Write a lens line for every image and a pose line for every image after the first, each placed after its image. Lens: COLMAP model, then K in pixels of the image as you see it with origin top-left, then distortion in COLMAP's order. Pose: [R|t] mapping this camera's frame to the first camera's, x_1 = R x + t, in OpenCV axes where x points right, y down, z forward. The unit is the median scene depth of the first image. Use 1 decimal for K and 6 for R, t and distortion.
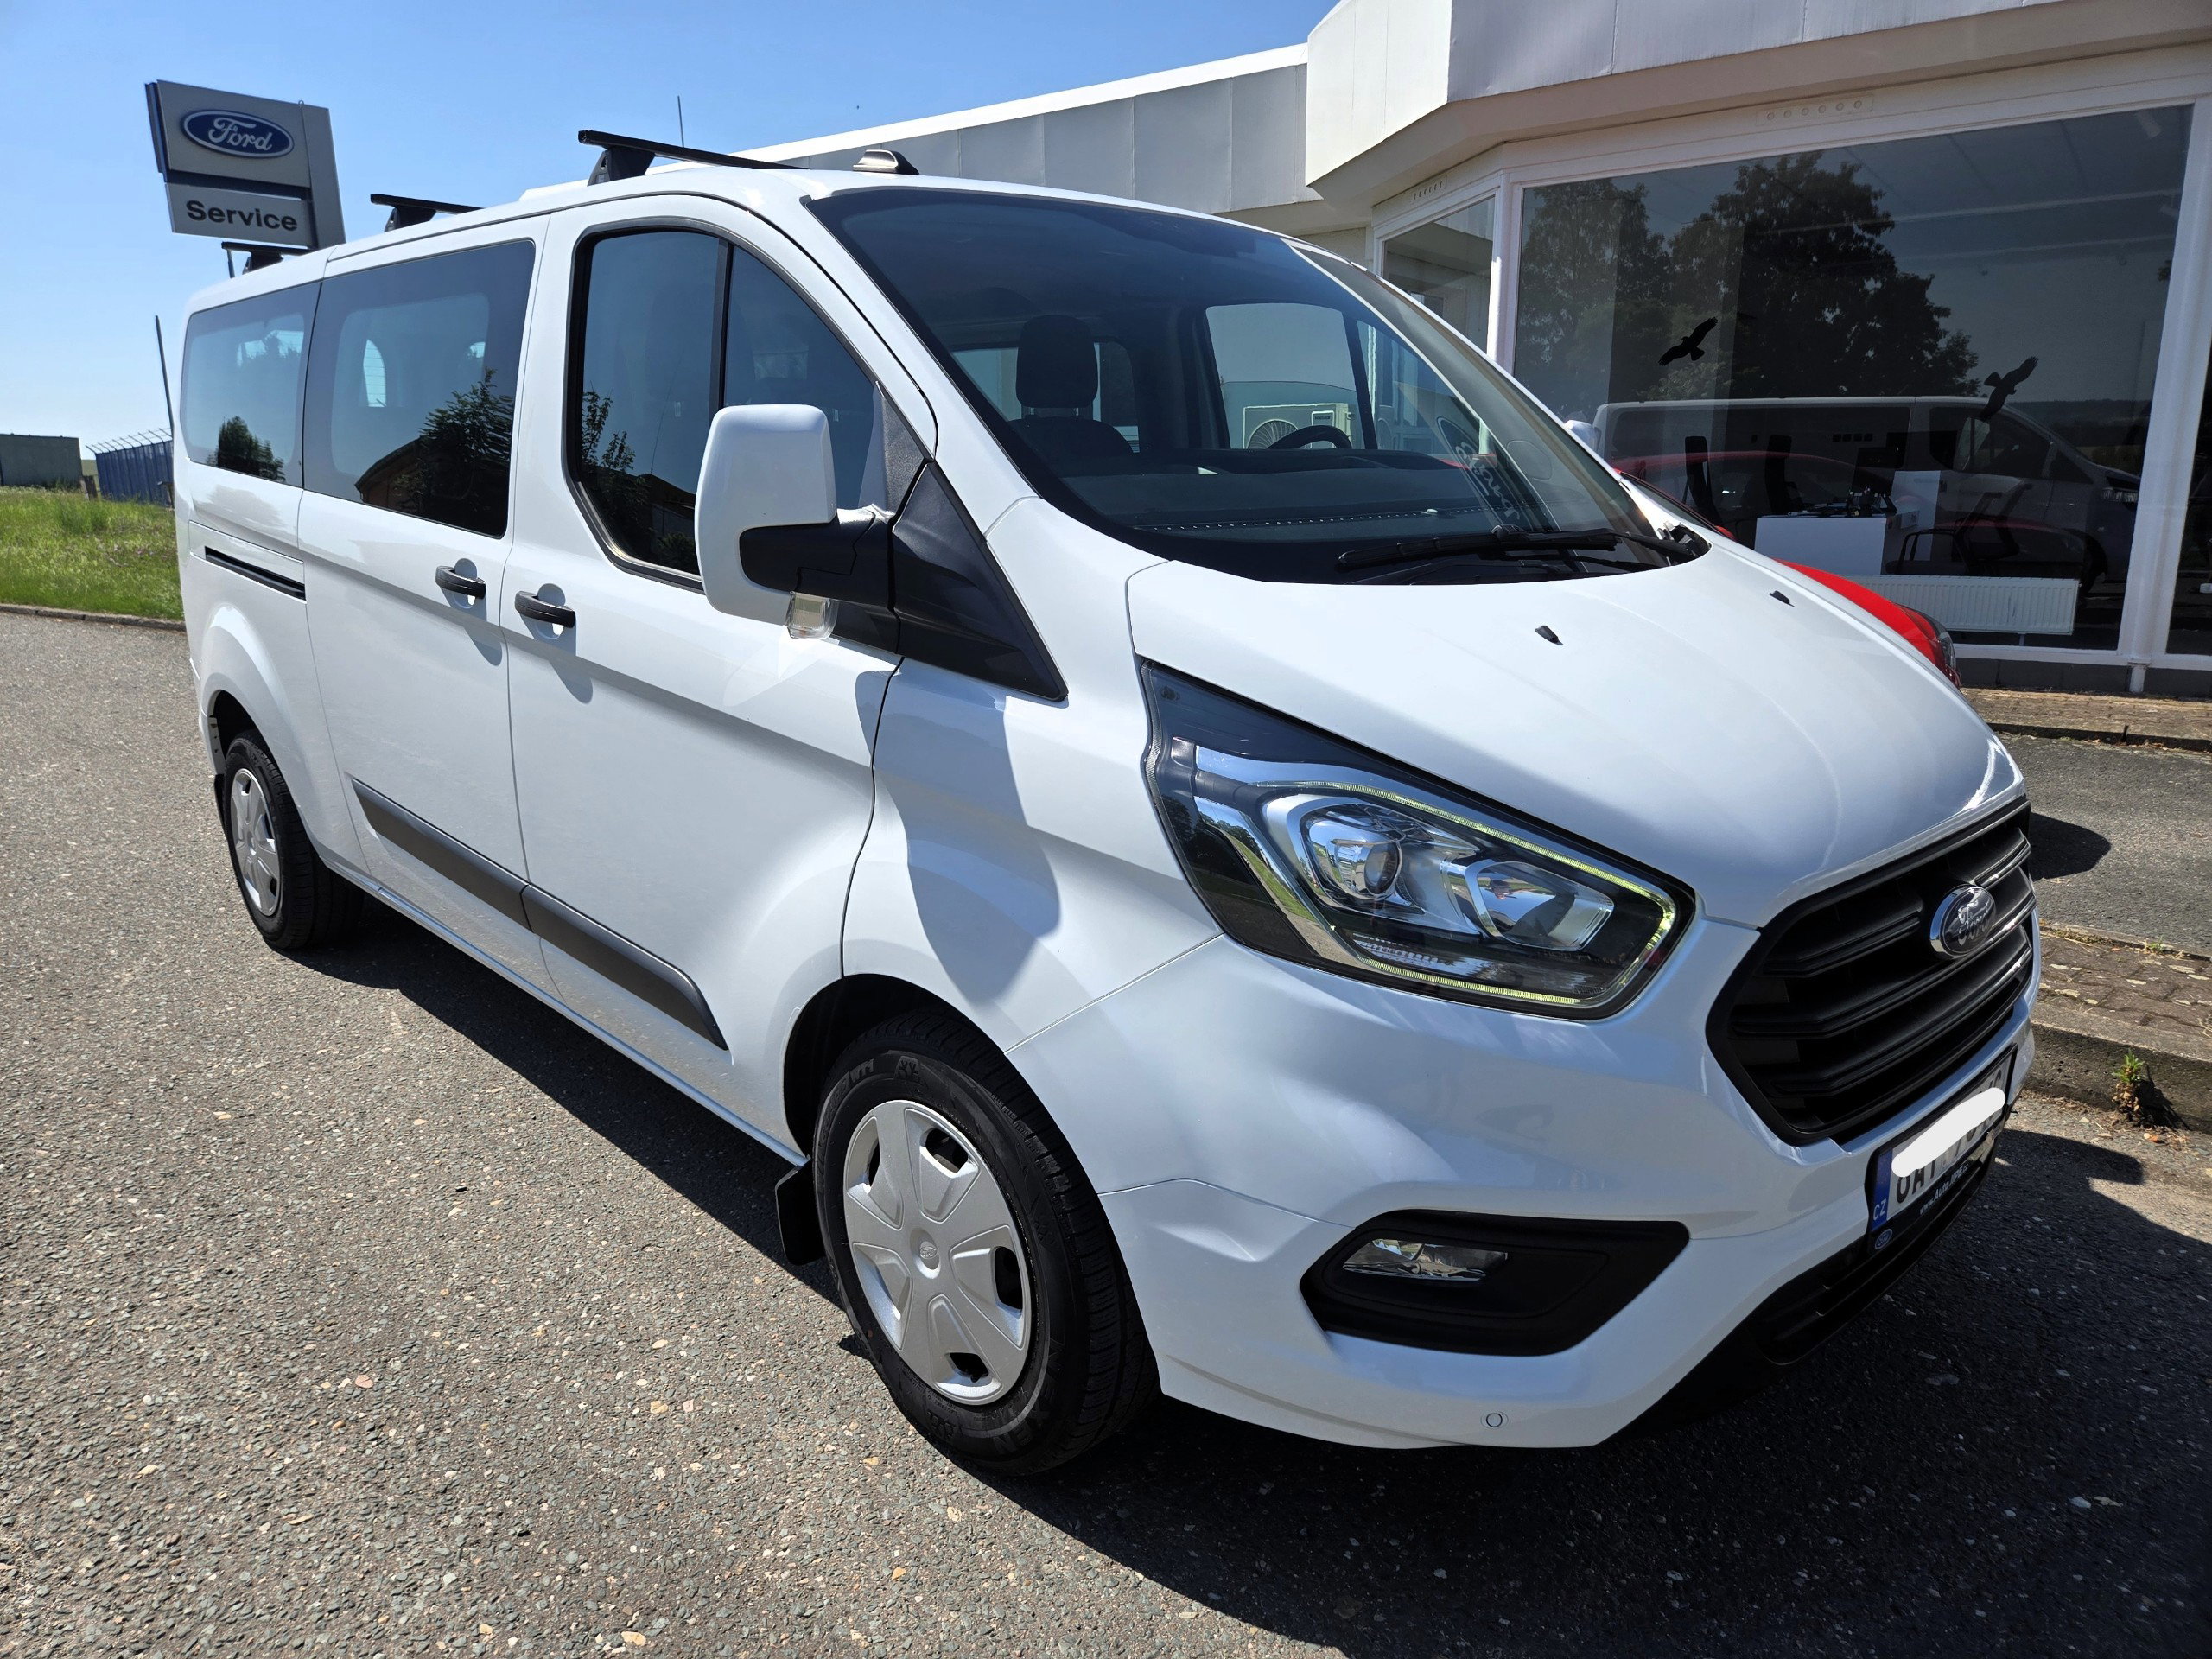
lens RADIAL K [[1477.7, 0, 1106.3], [0, 1477.7, 820.8], [0, 0, 1]] dist [0.058210, -0.042311]
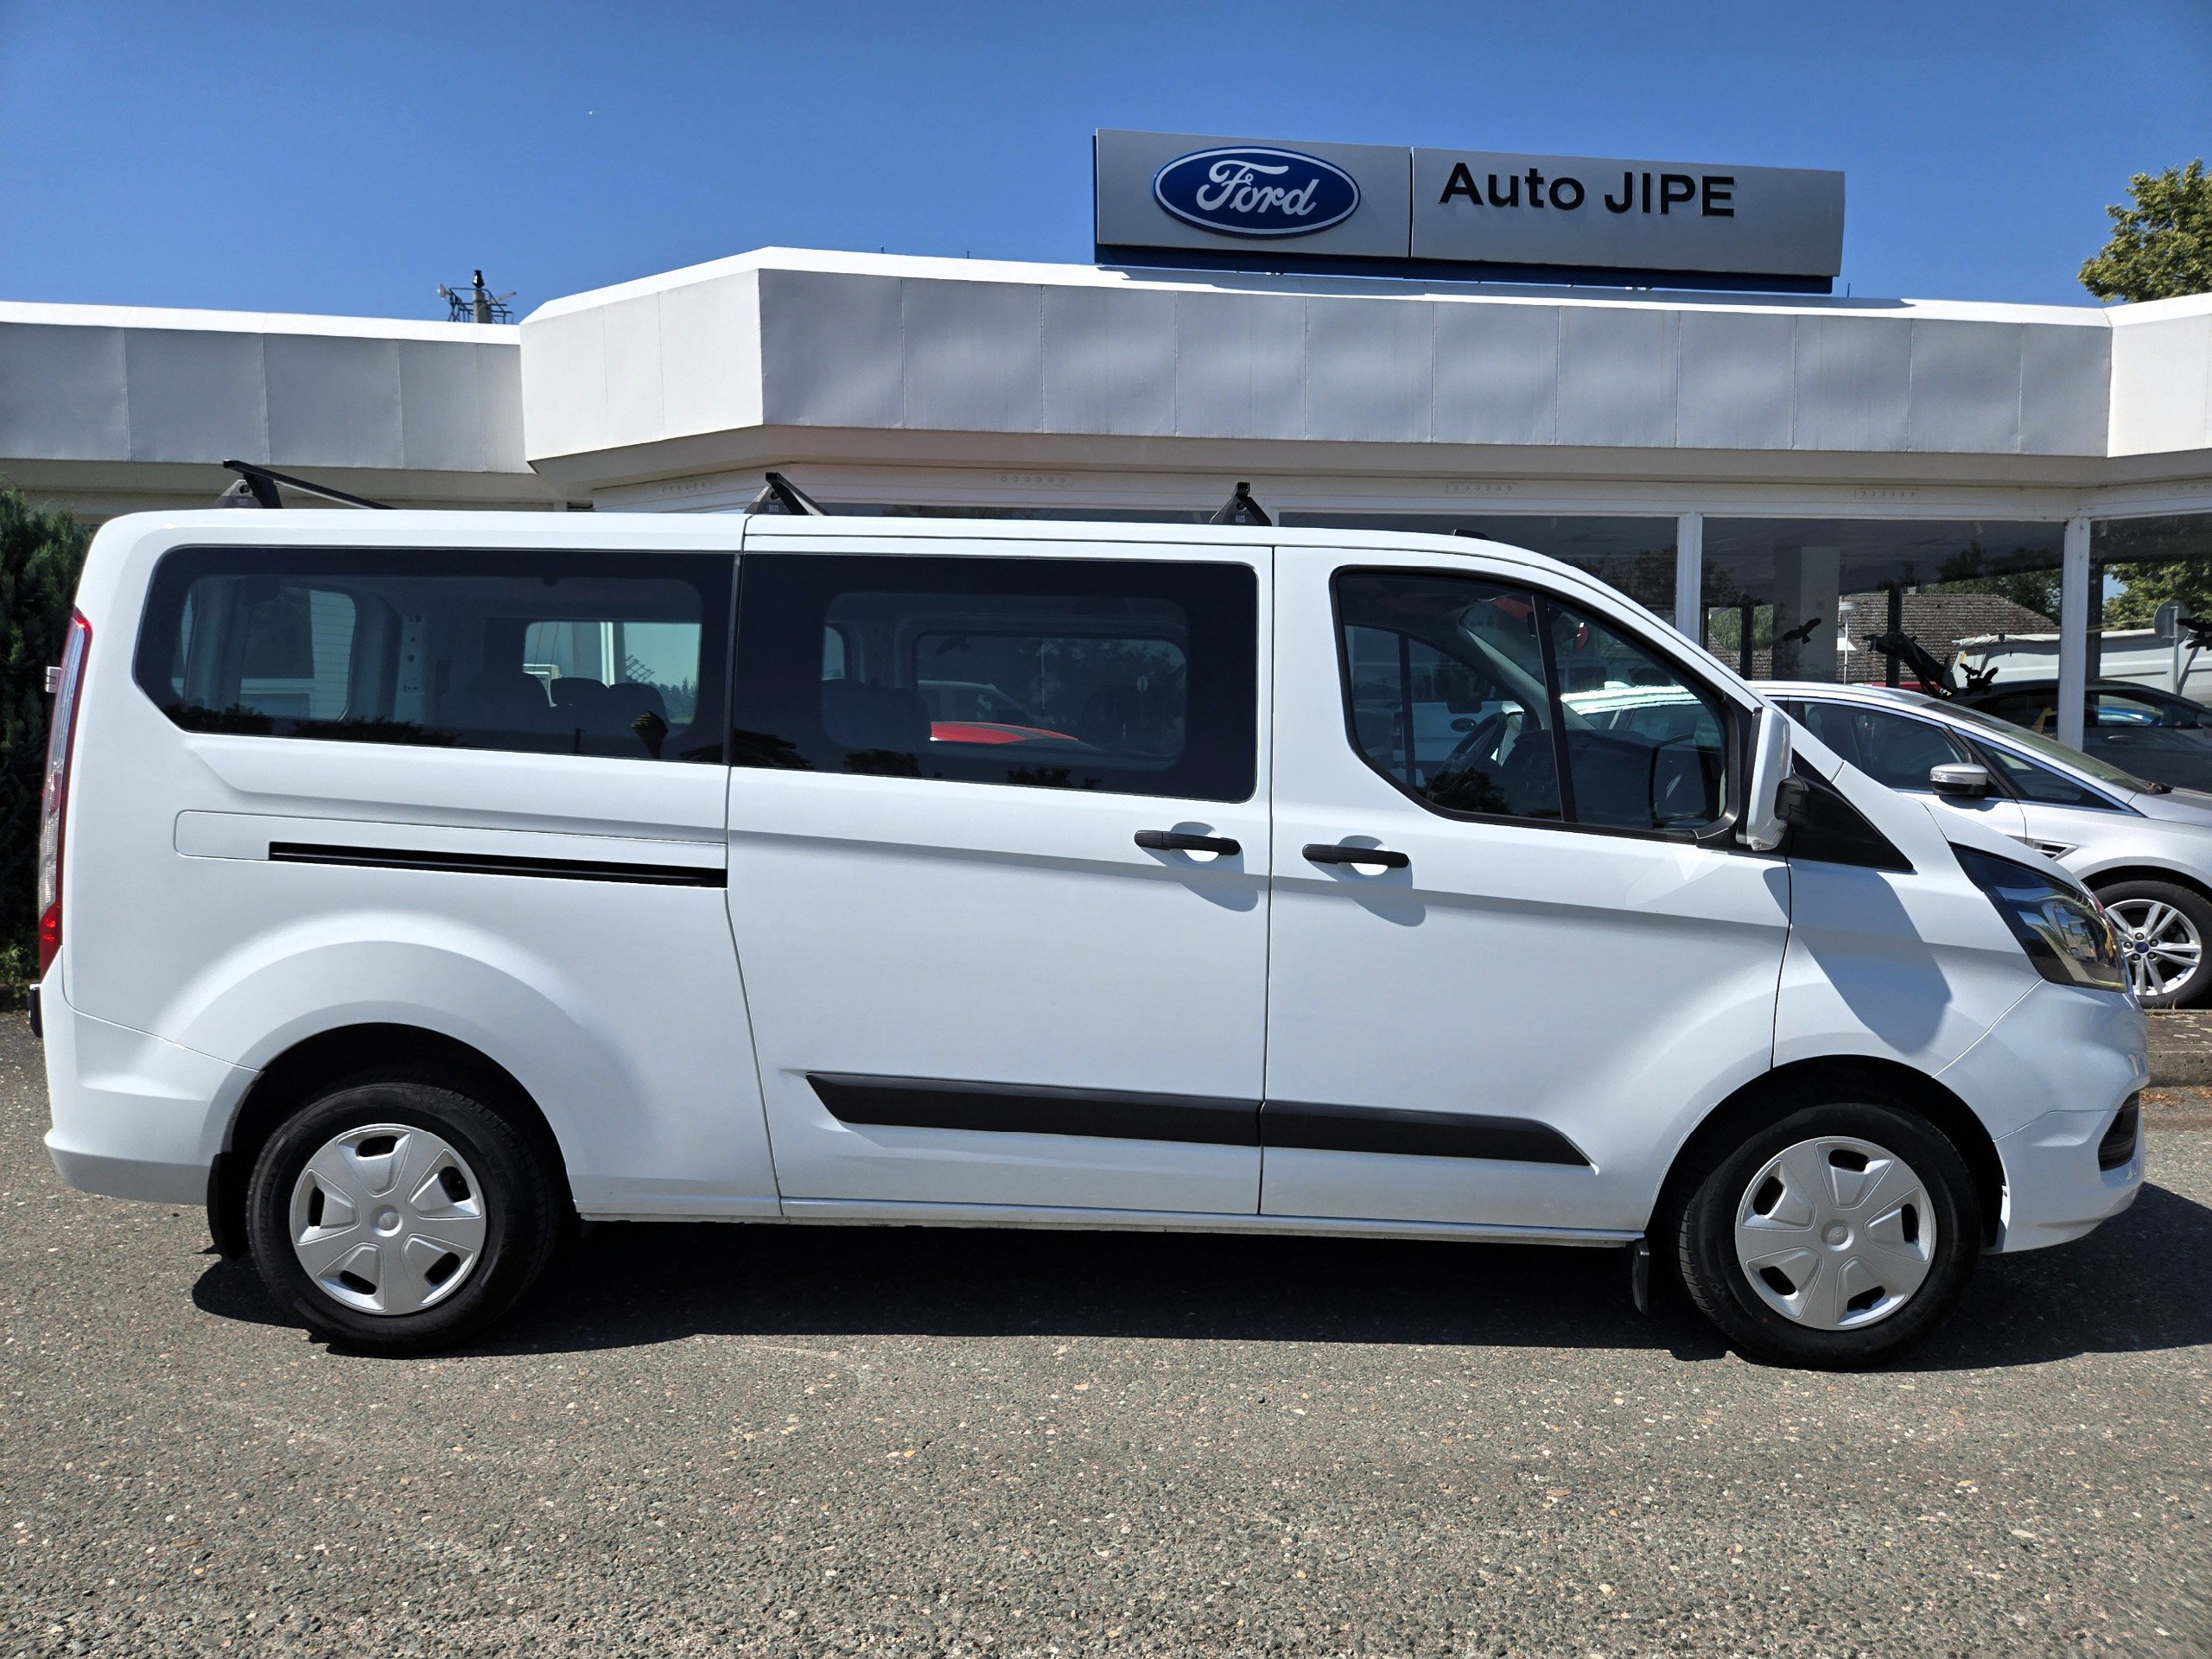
lens RADIAL K [[1477.7, 0, 1106.3], [0, 1477.7, 820.8], [0, 0, 1]] dist [0.058210, -0.042311]
pose [[0.694251, -0.040162, 0.718611, -1.644760], [0.160995, 0.981808, -0.100666, -0.094982], [-0.701495, 0.185580, 0.688088, 0.347164]]
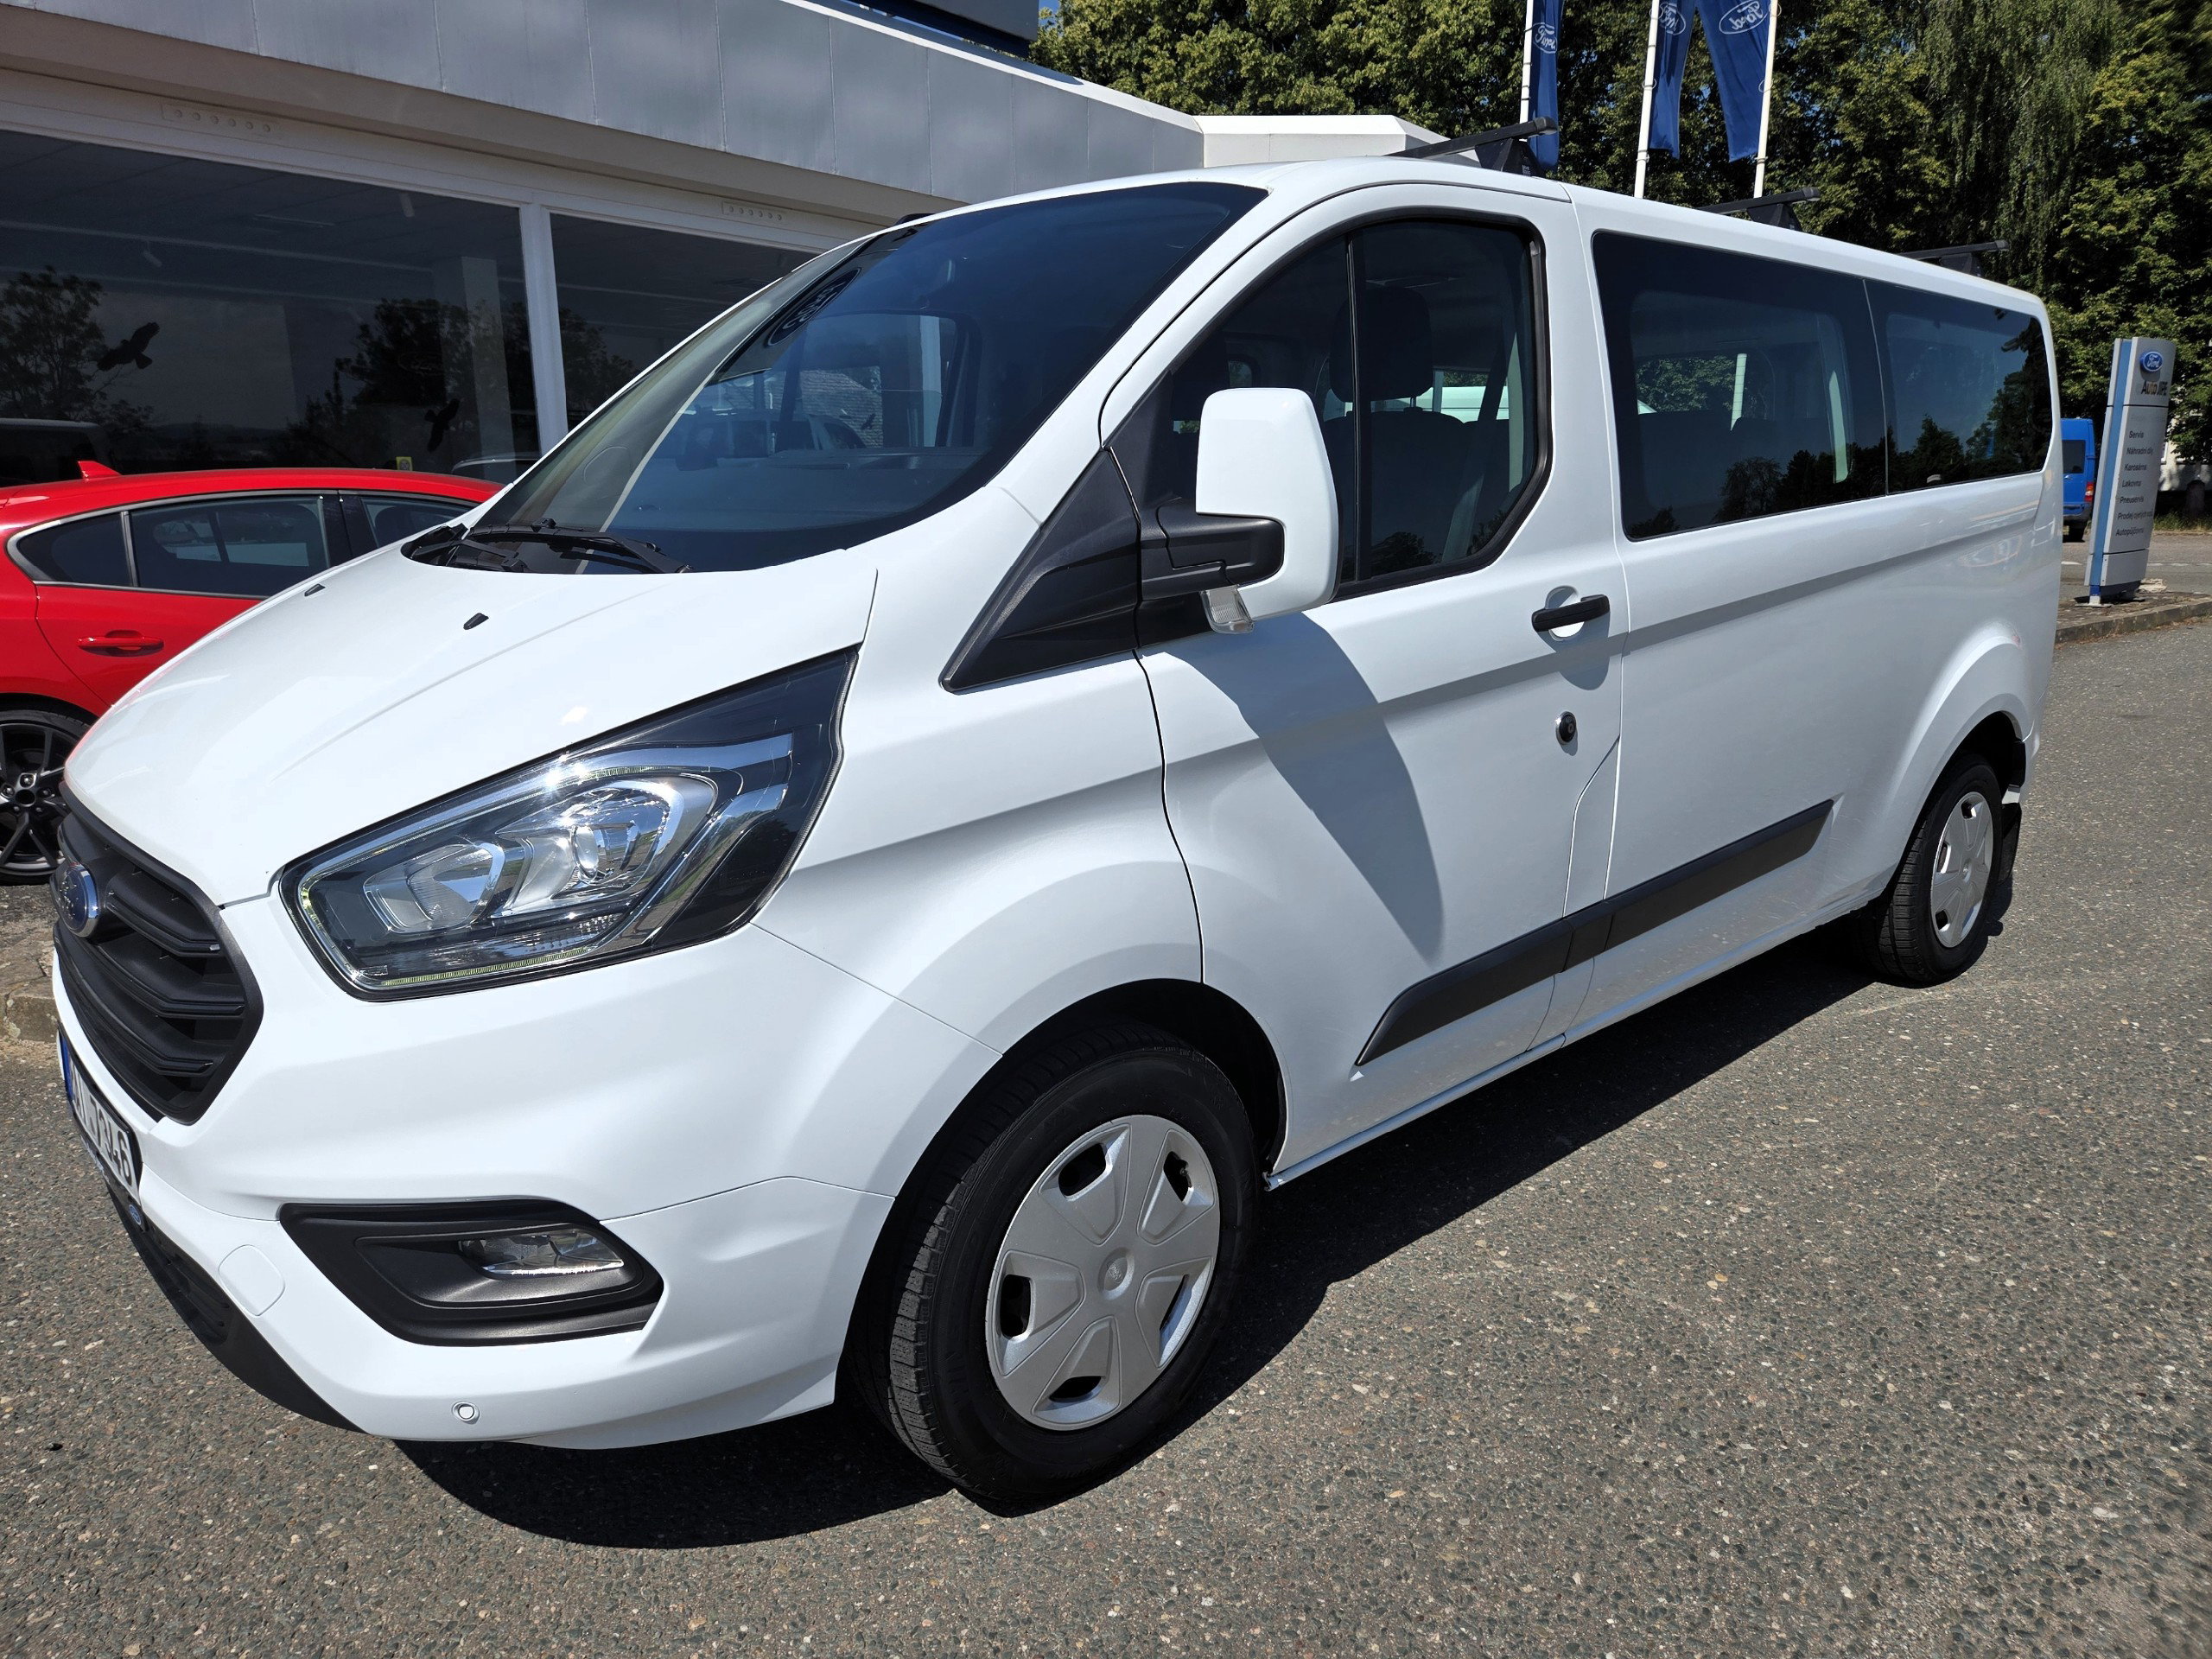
lens RADIAL K [[1459.6, 0, 1084.1], [0, 1459.6, 800.7], [0, 0, 1]] dist [0.061425, -0.039753]
pose [[0.044735, -0.204573, 0.977829, -1.921081], [0.232886, 0.953976, 0.188929, -0.397433], [-0.971475, 0.219270, 0.090318, 1.752474]]
